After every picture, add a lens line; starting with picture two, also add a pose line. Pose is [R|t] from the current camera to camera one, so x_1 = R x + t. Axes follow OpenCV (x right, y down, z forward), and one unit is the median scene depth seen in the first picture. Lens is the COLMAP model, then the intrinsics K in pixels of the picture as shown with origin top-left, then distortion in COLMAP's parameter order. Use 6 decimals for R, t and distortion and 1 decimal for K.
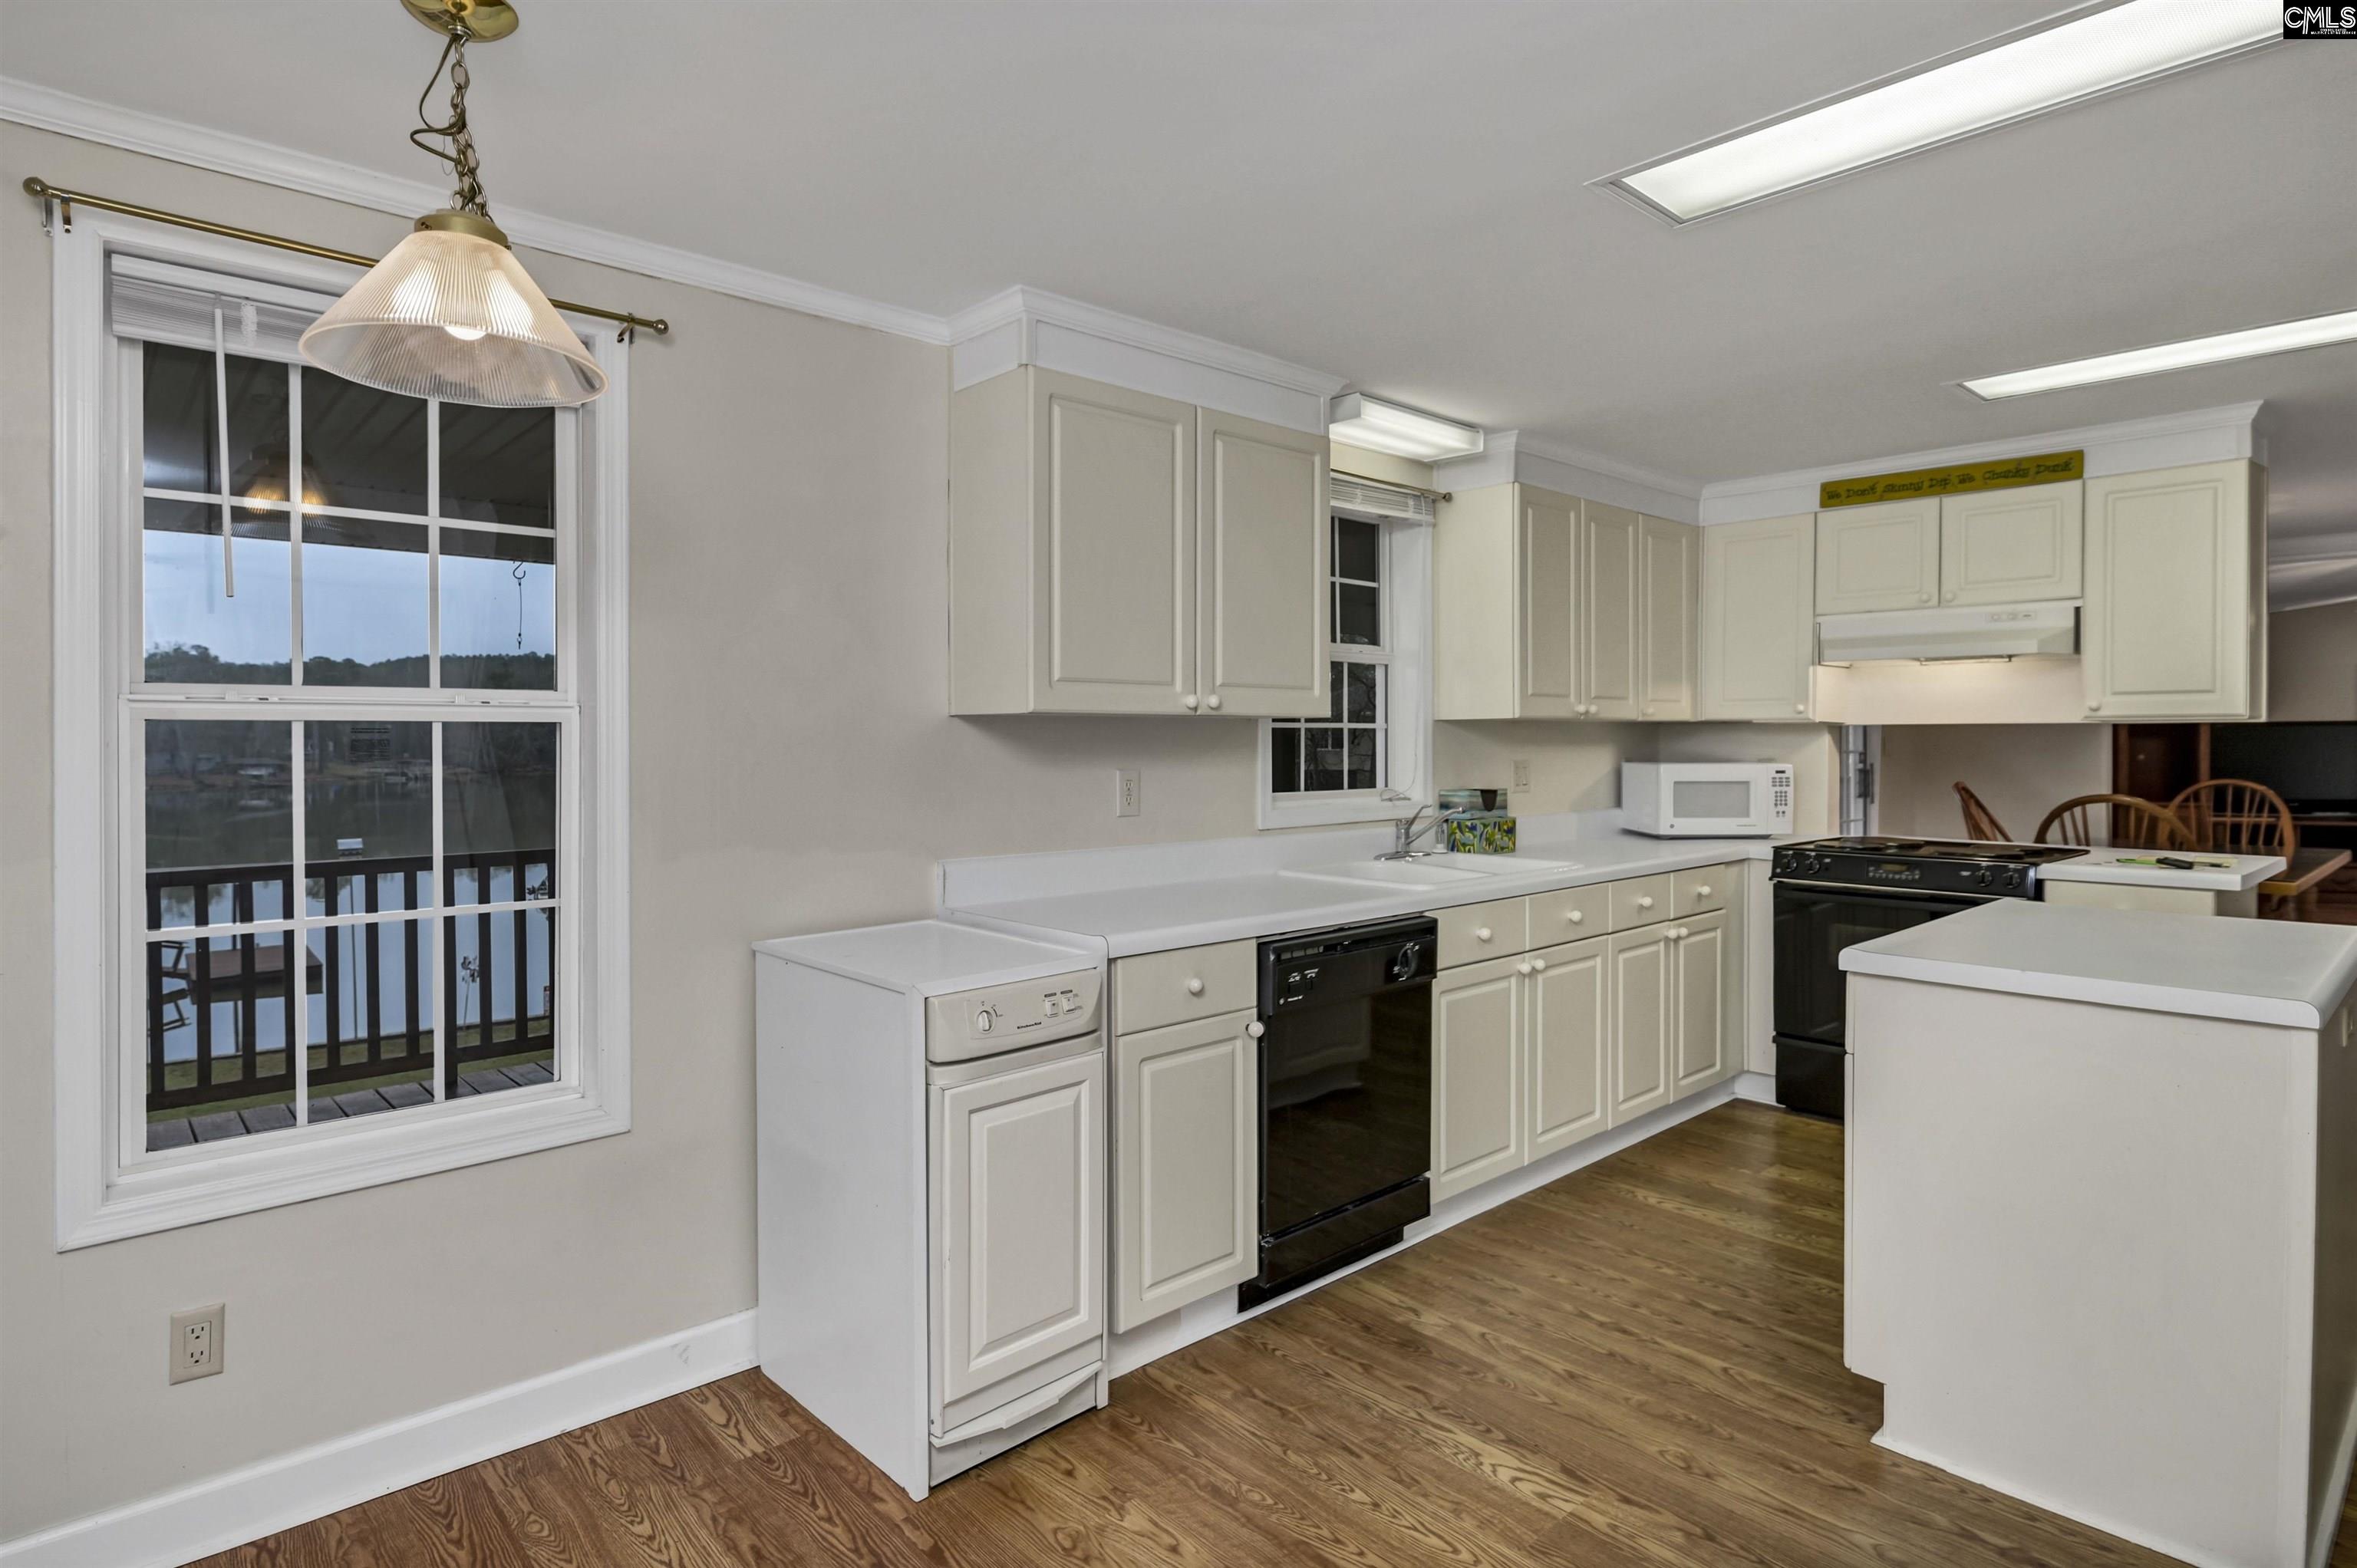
lens RADIAL K [[1233.8, 0, 1198.3], [0, 1233.8, 758.1], [0, 0, 1]] dist [0.005282, -0.005809]
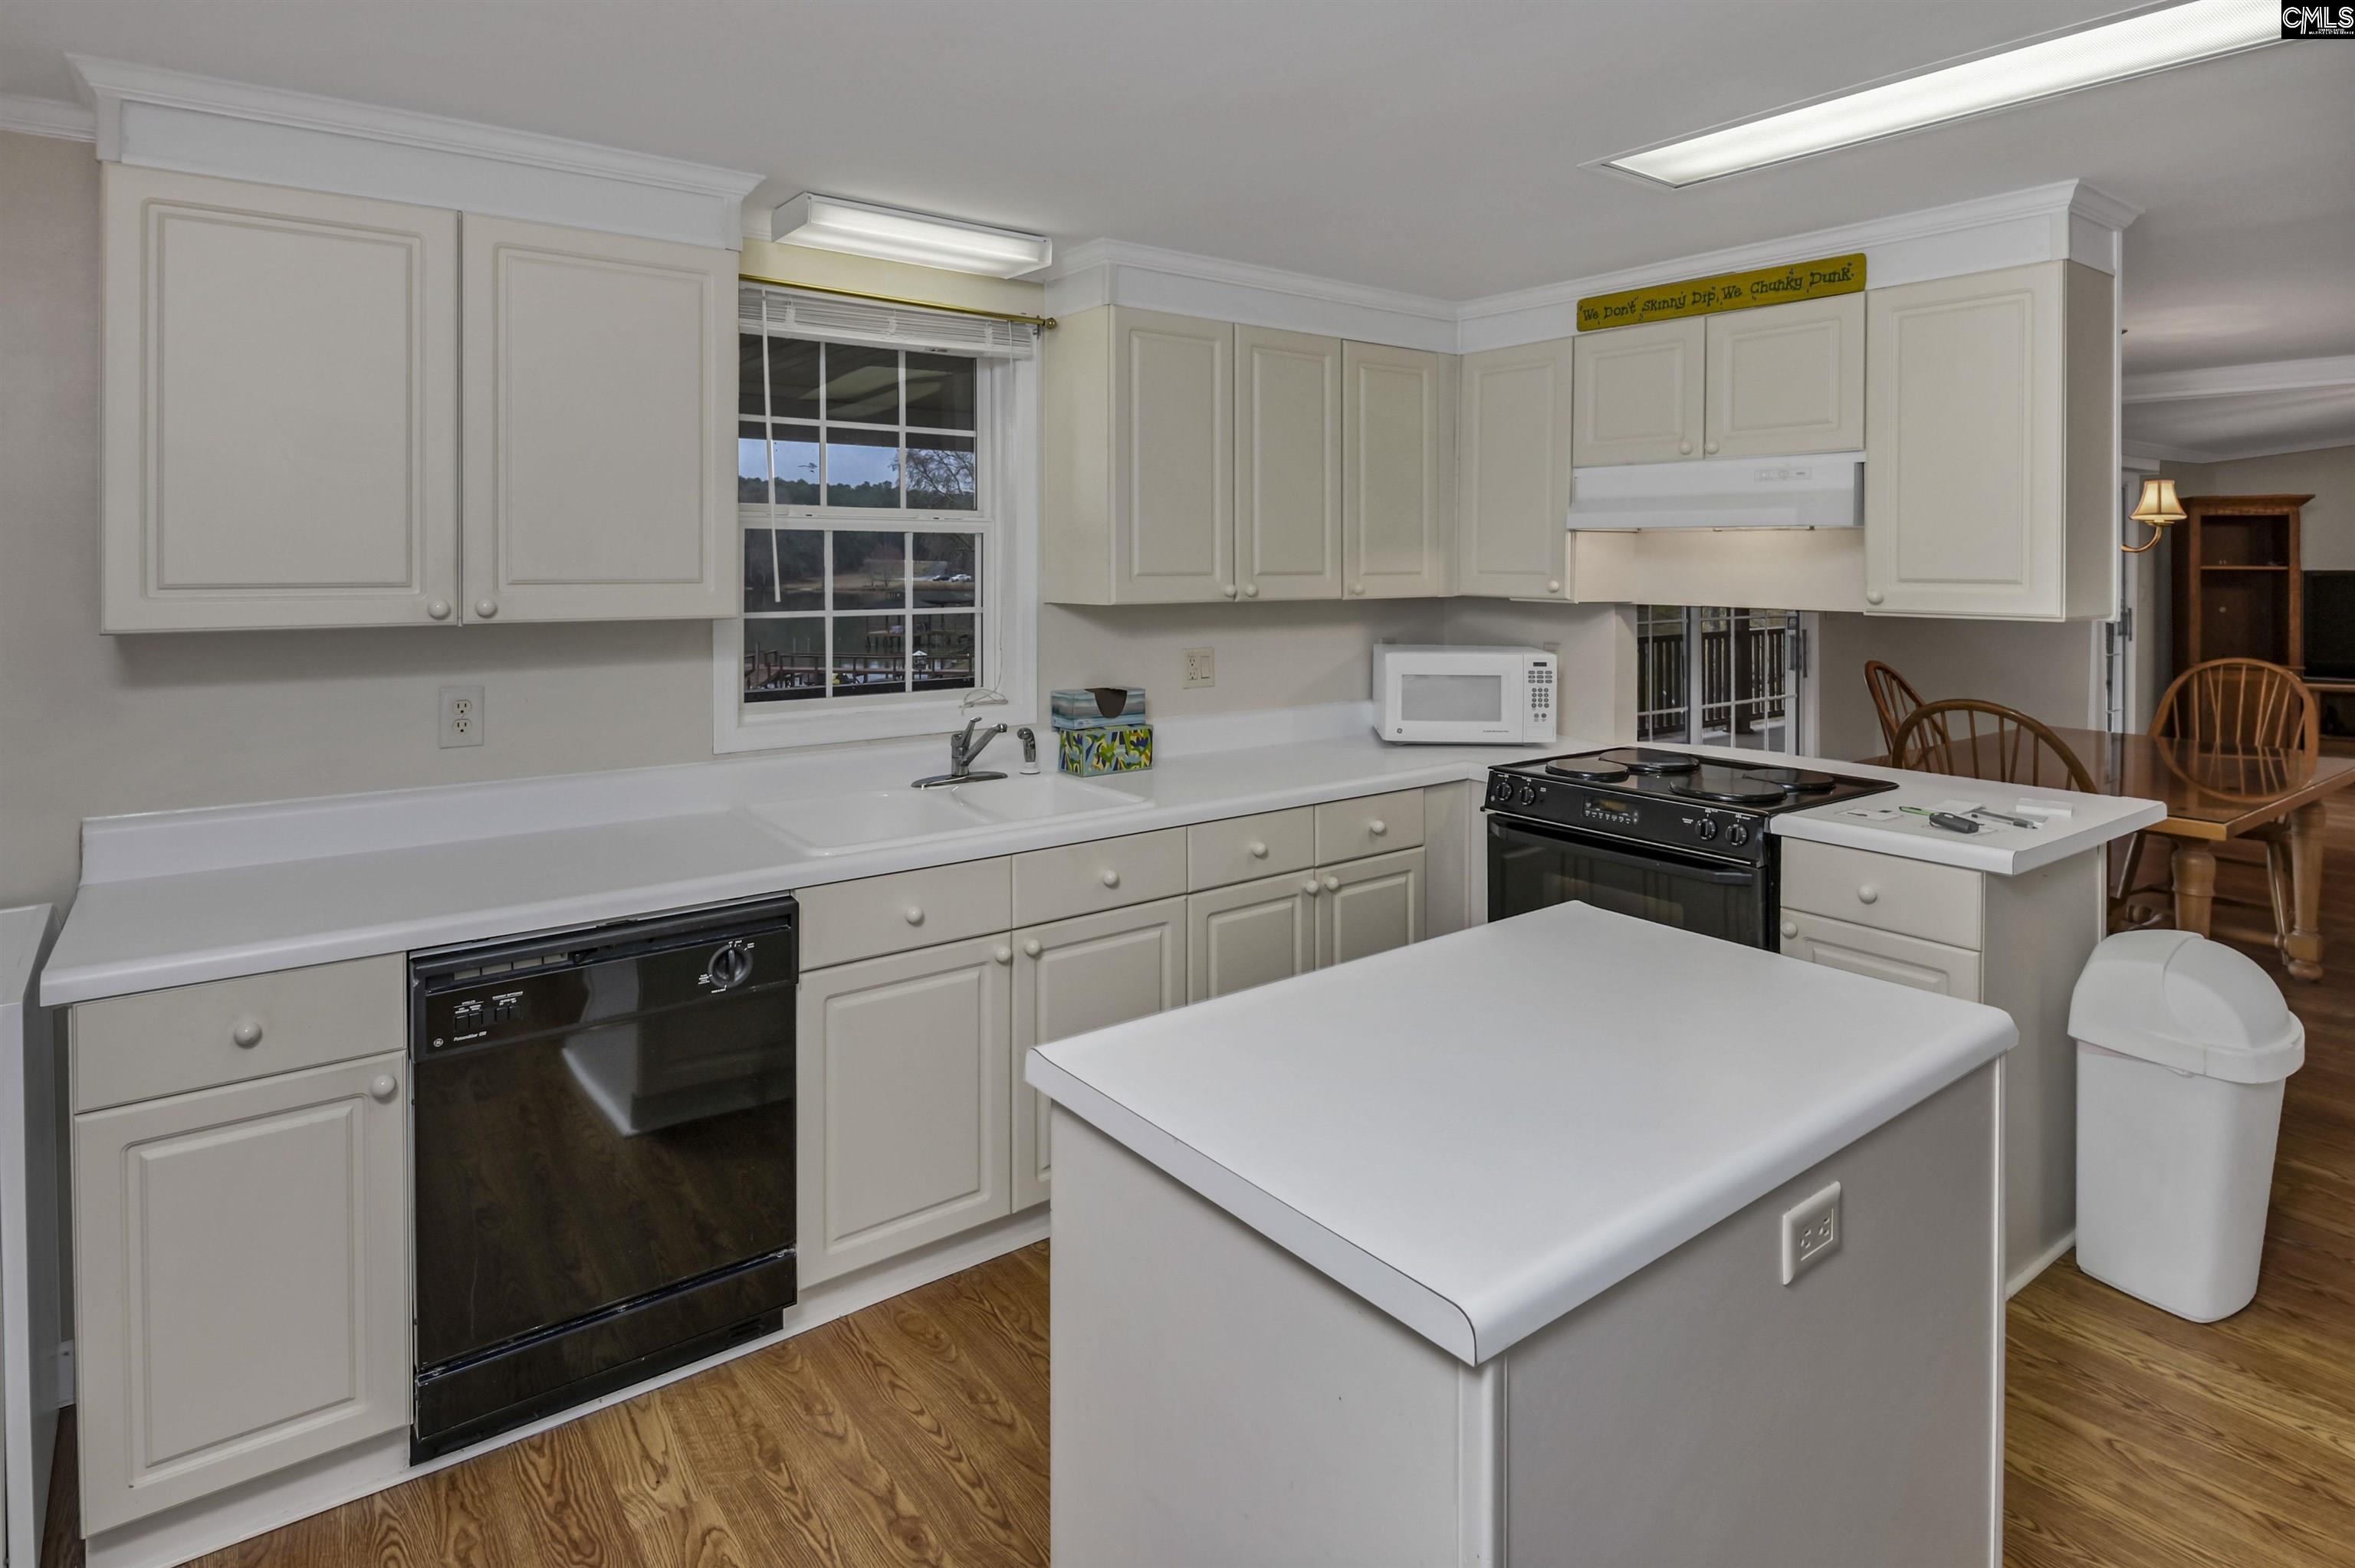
lens RADIAL K [[1232.7, 0, 1200.5], [0, 1232.7, 576.1], [0, 0, 1]] dist [0.005282, -0.005809]
pose [[0.995818, 0.006075, -0.091154, 0.383059], [-0.006435, 0.999973, -0.003661, -0.048501], [0.091129, 0.004232, 0.995830, 0.223240]]
